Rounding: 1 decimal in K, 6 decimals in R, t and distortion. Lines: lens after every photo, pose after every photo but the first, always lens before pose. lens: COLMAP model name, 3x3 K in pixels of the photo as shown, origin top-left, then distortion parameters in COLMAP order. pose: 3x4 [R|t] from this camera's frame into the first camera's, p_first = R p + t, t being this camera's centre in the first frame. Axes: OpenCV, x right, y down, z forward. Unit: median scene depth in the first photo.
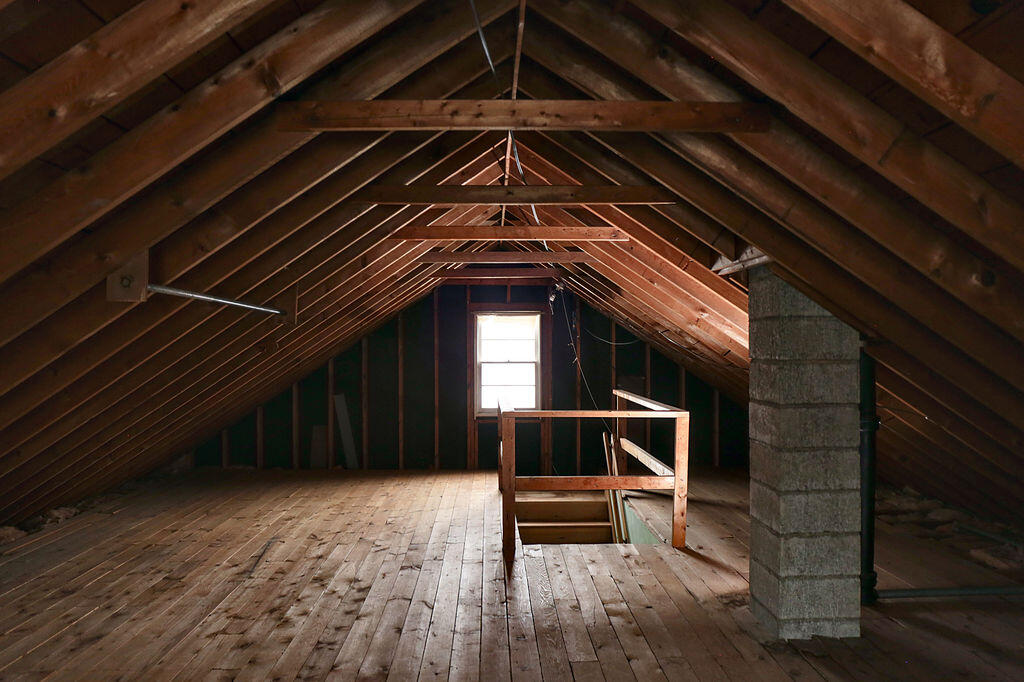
lens RADIAL K [[725.6, 0, 512.0], [0, 725.6, 341.0], [0, 0, 1]] dist [-0.082702, 0.084652]
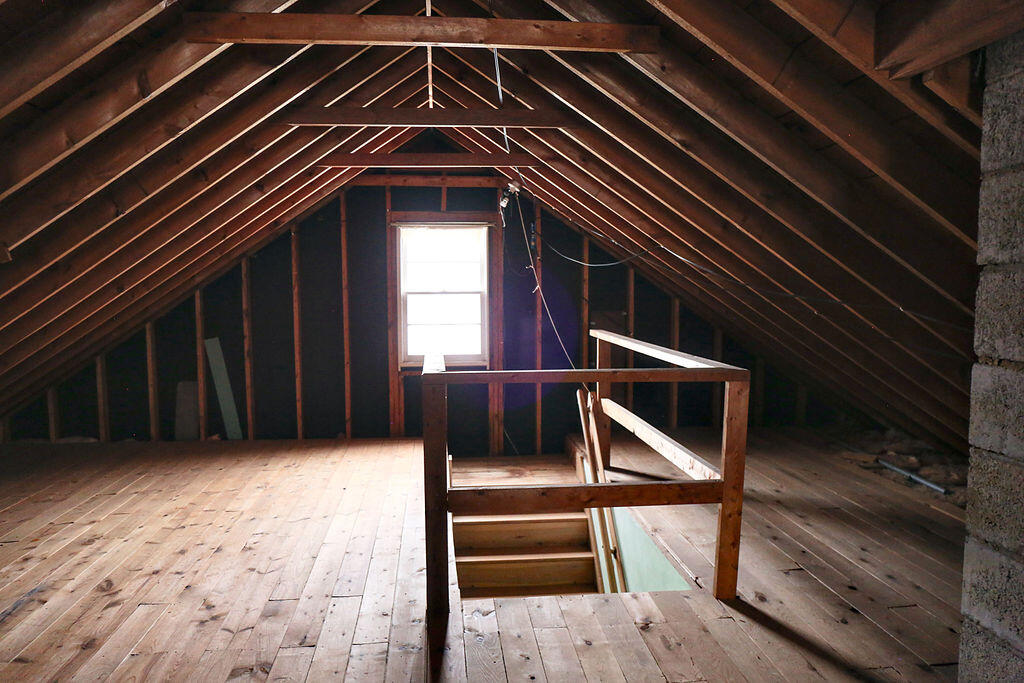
lens RADIAL K [[725.6, 0, 512.0], [0, 725.6, 341.5], [0, 0, 1]] dist [-0.082702, 0.084652]
pose [[0.997080, -0.007396, 0.076003, 0.008663], [0.000707, 0.996150, 0.087662, 0.016464], [-0.076358, -0.087353, 0.993247, 0.303124]]
